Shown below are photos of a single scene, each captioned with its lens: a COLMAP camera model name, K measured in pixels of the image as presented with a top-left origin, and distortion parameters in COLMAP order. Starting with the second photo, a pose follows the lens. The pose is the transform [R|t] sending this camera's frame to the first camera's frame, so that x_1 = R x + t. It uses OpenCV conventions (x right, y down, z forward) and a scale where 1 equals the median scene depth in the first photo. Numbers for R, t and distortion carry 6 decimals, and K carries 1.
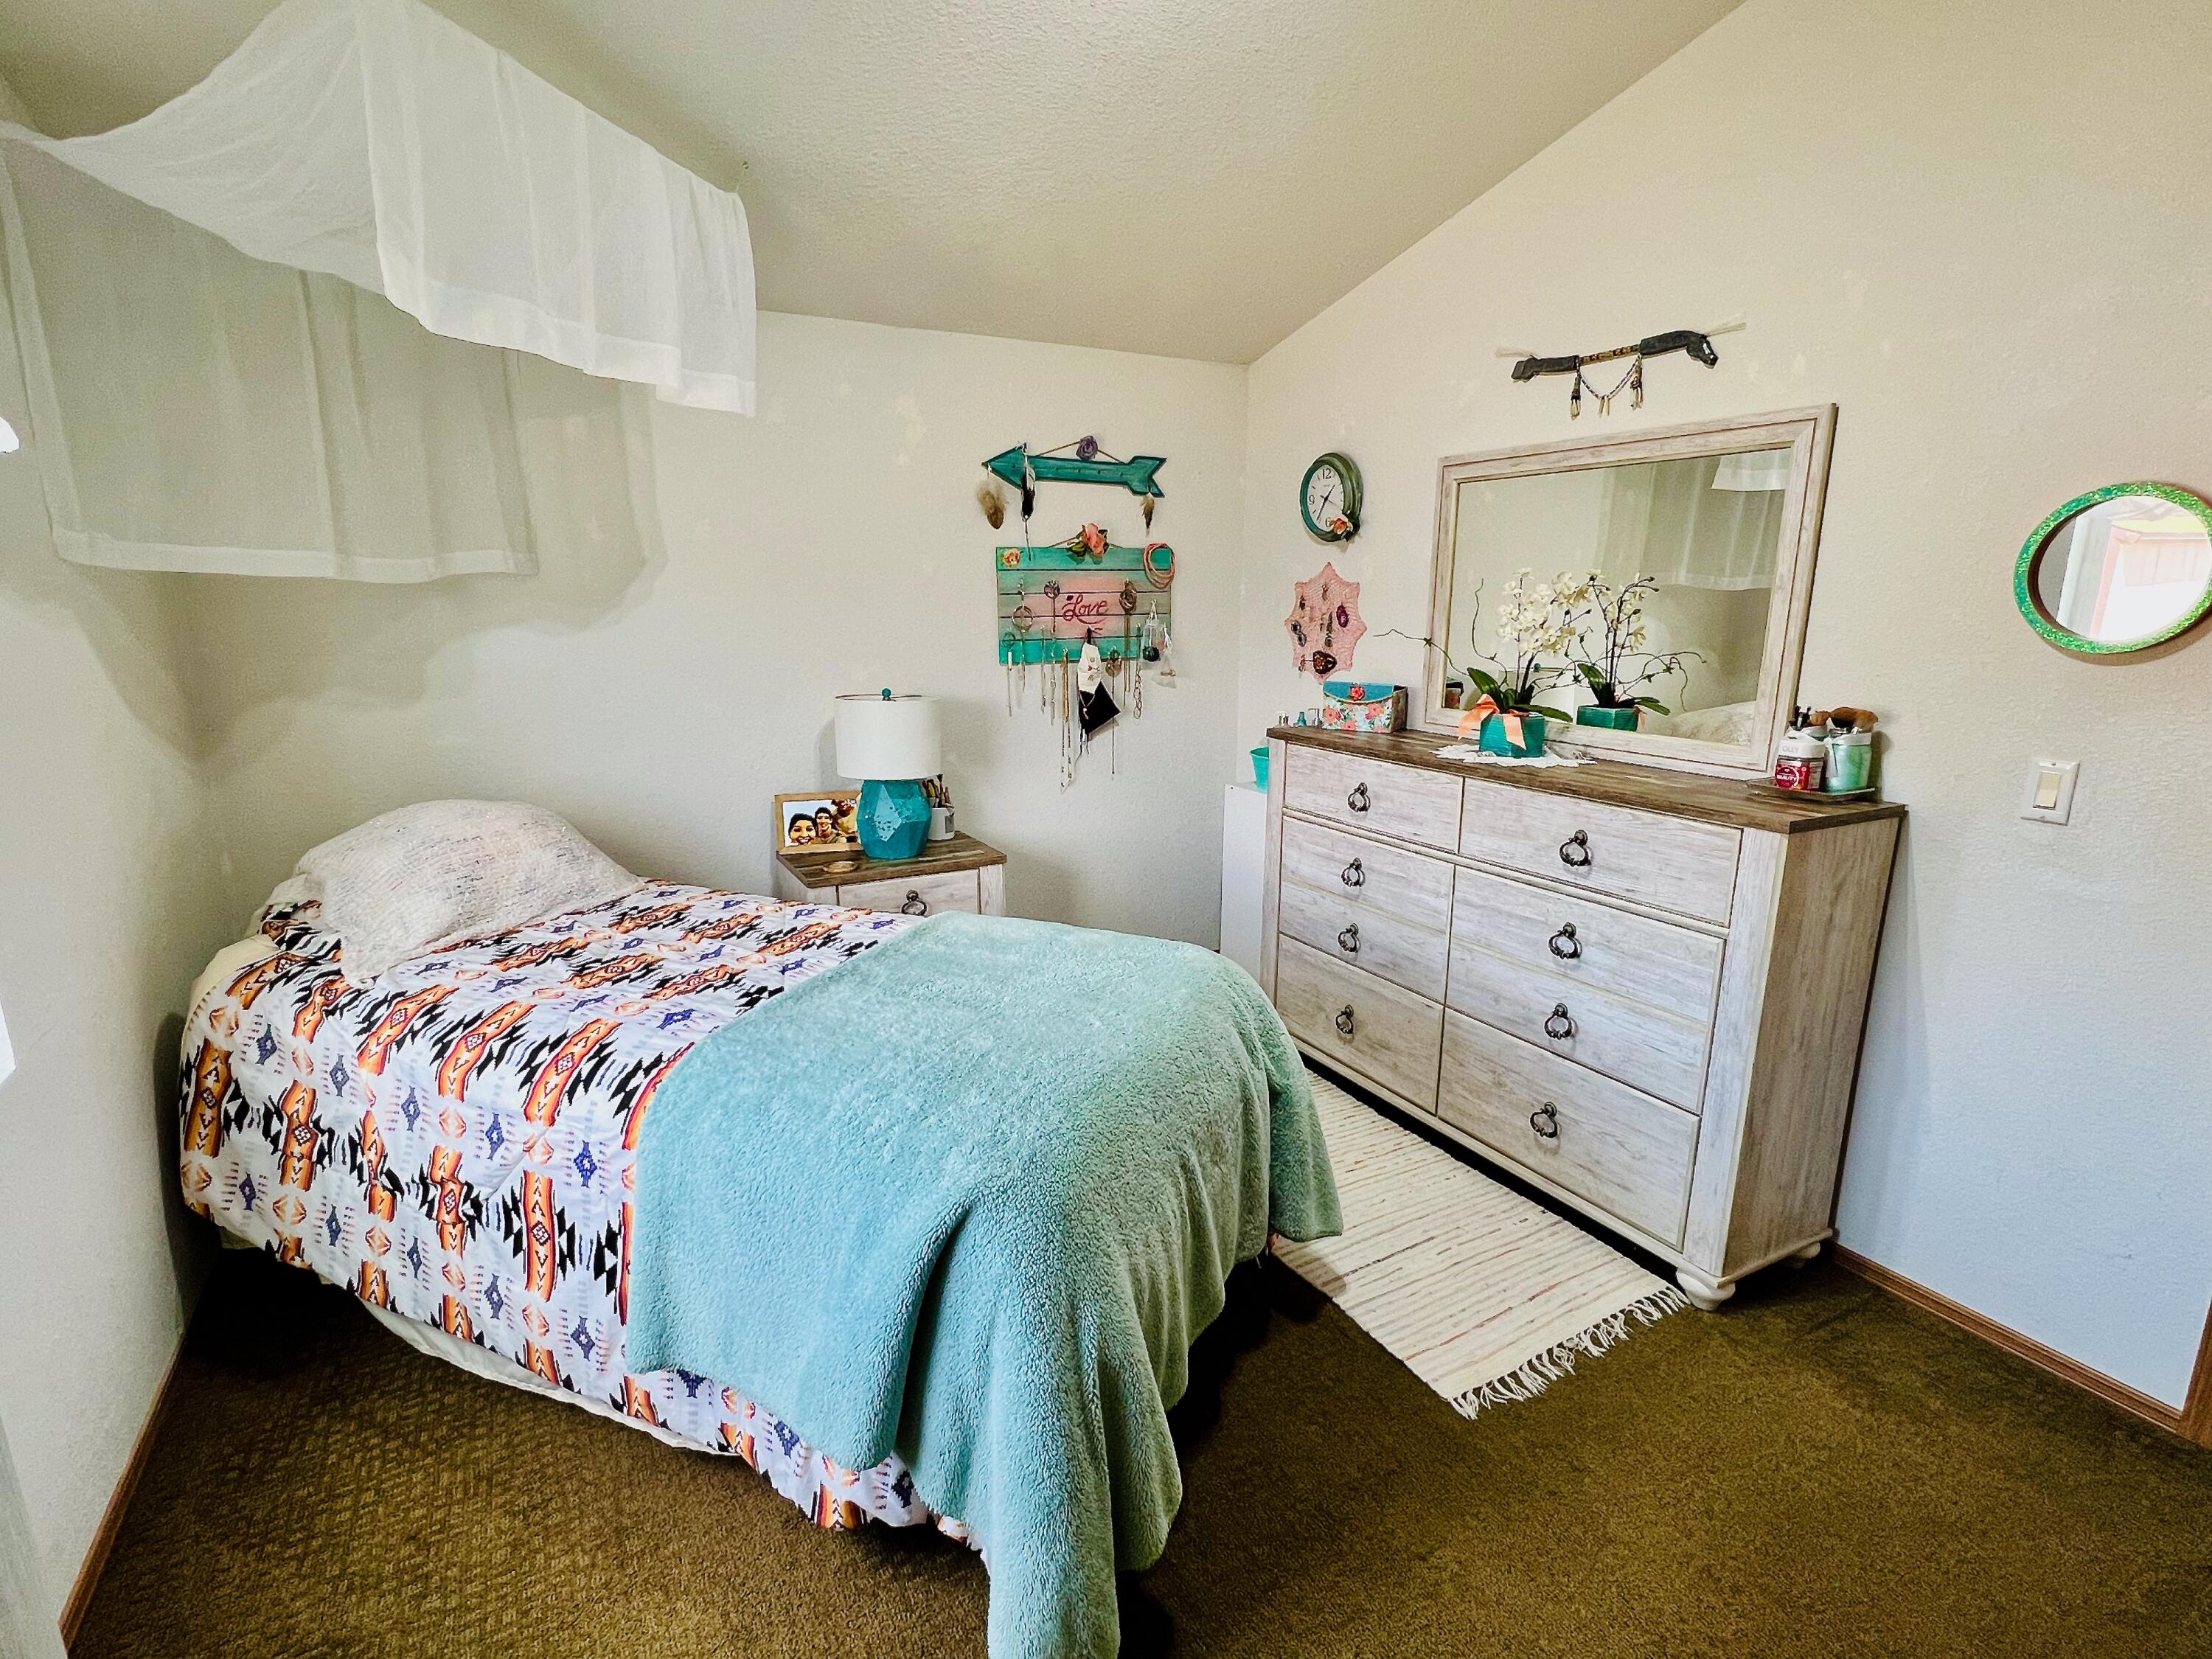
lens RADIAL K [[1087.8, 0, 1106.0], [0, 1087.8, 829.5], [0, 0, 1]] dist [-0.000048, 0.000183]
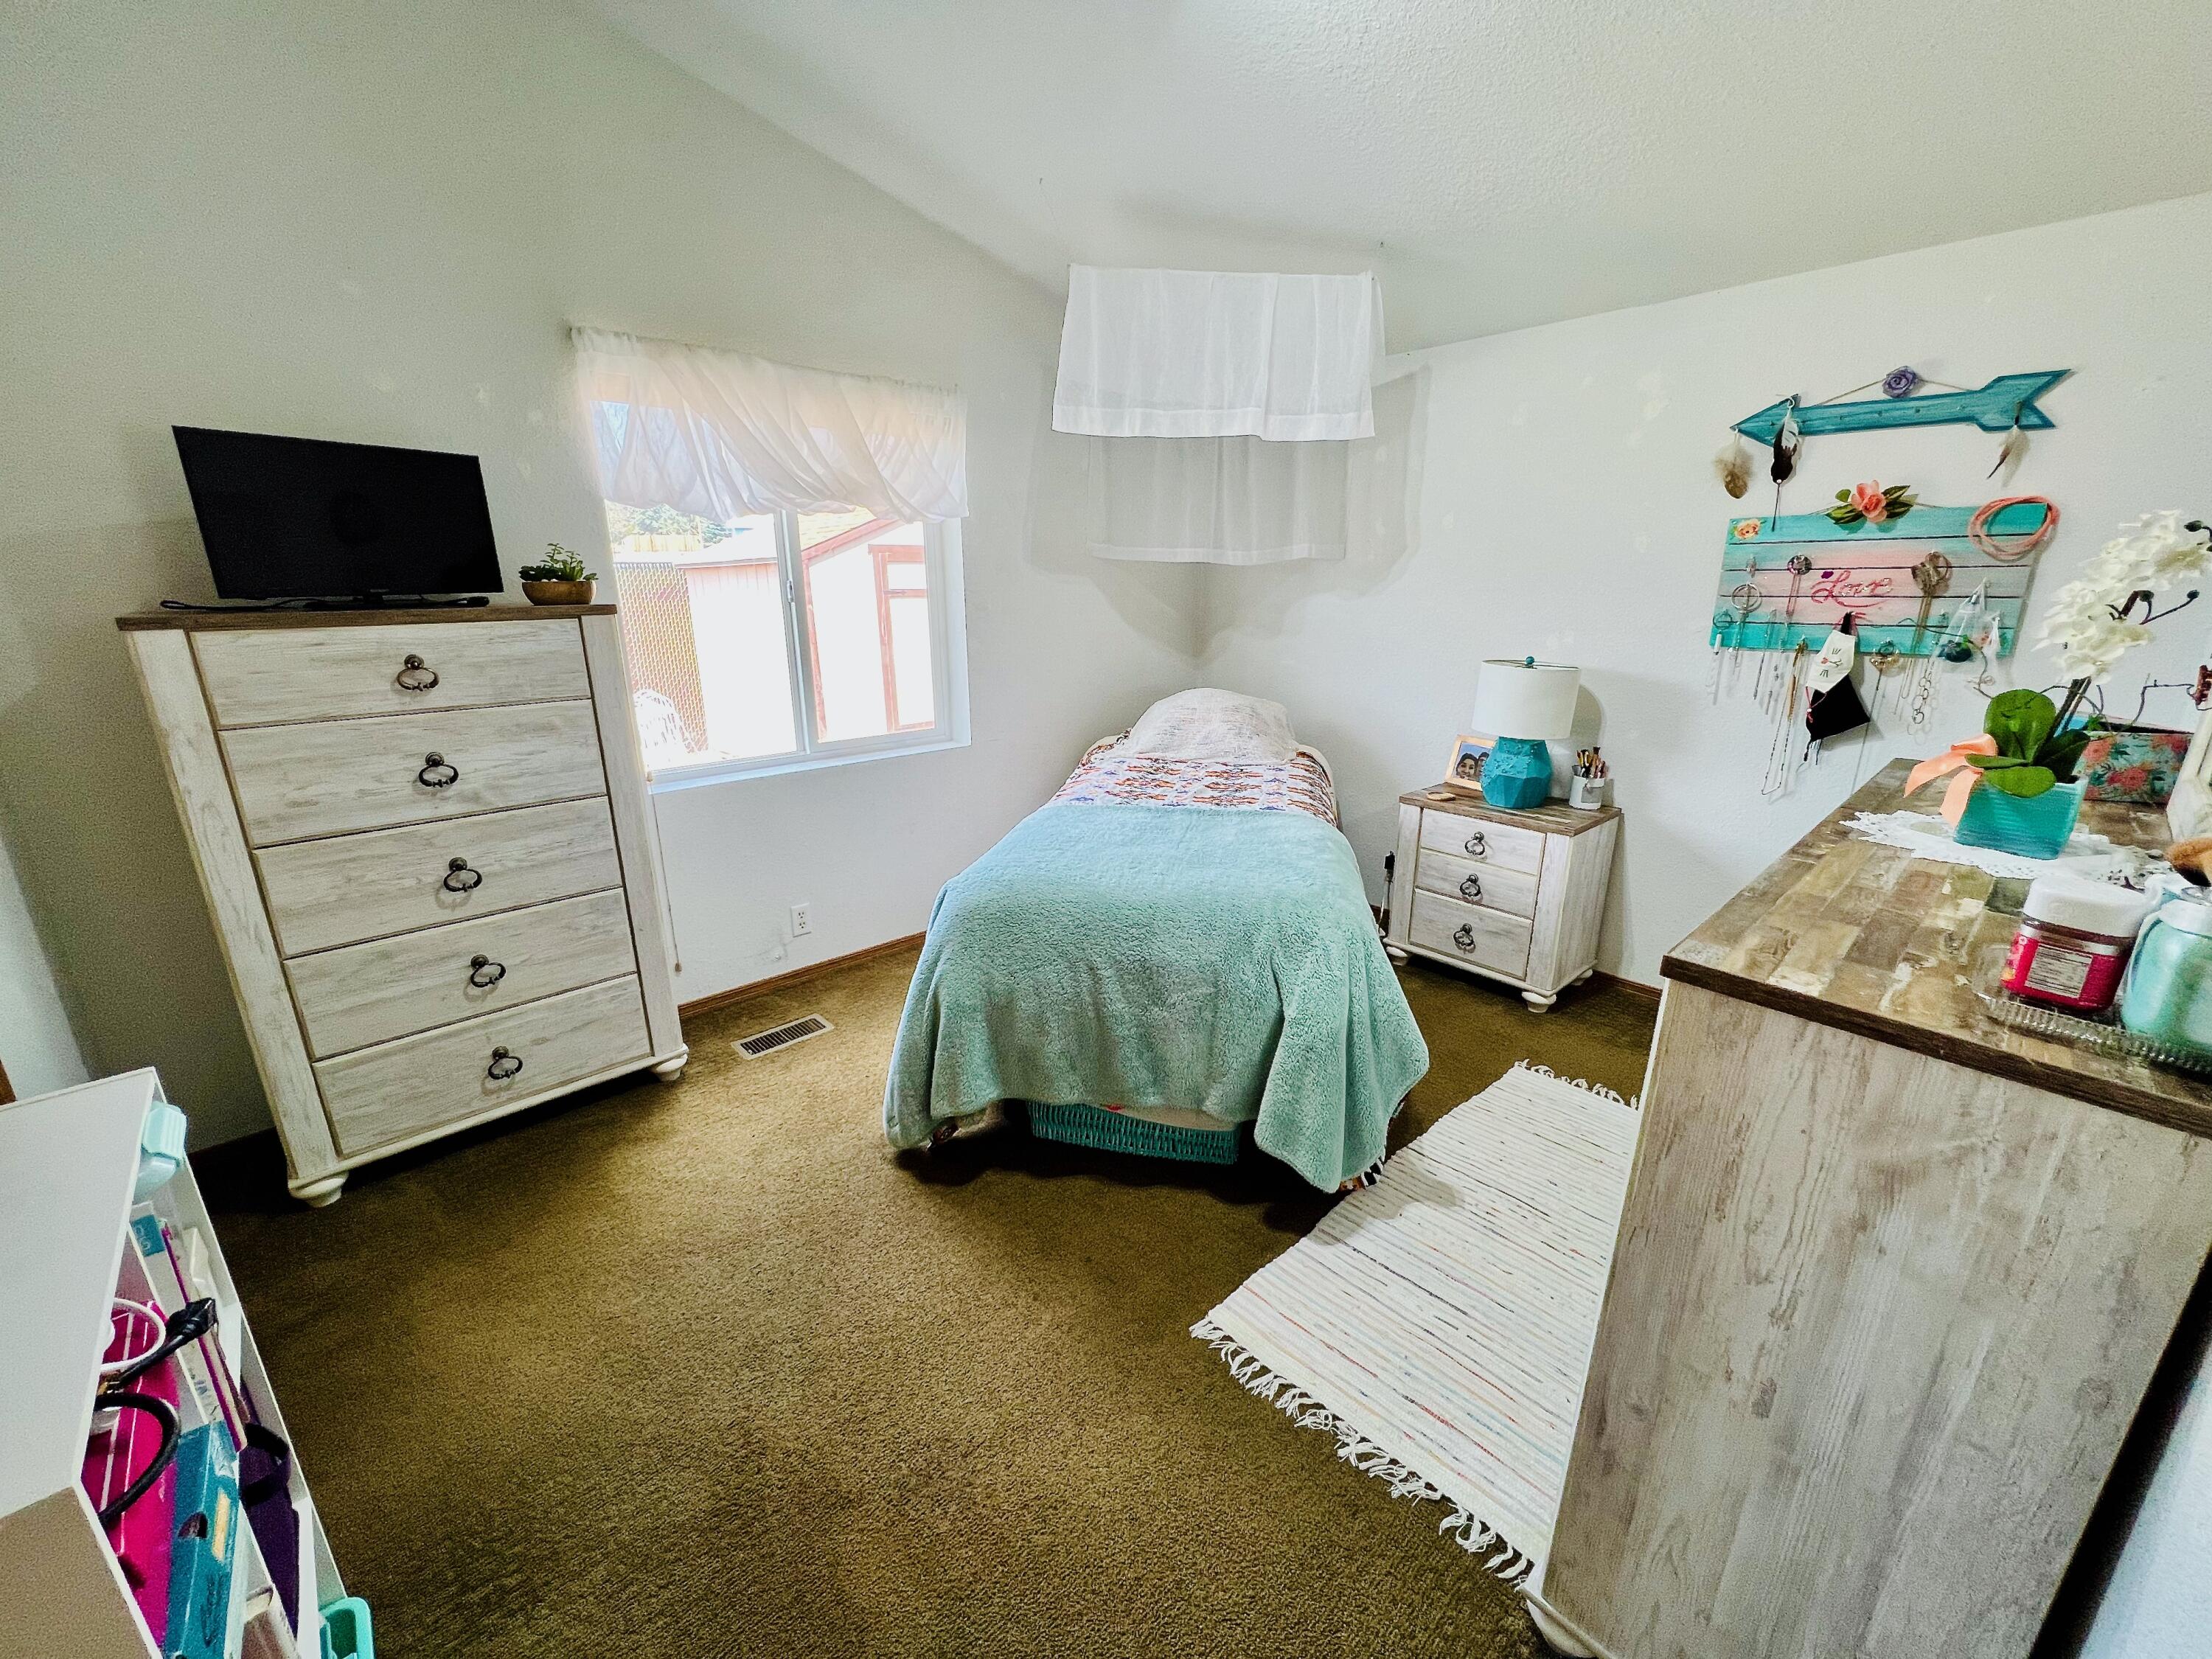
lens RADIAL K [[898.8, 0, 1106.0], [0, 898.8, 829.5], [0, 0, 1]] dist [-0.000959, 0.000153]
pose [[0.226801, 0.261681, -0.938128, 0.549033], [-0.208741, 0.953906, 0.215617, -0.060978], [0.951309, 0.146924, 0.270971, 0.321815]]
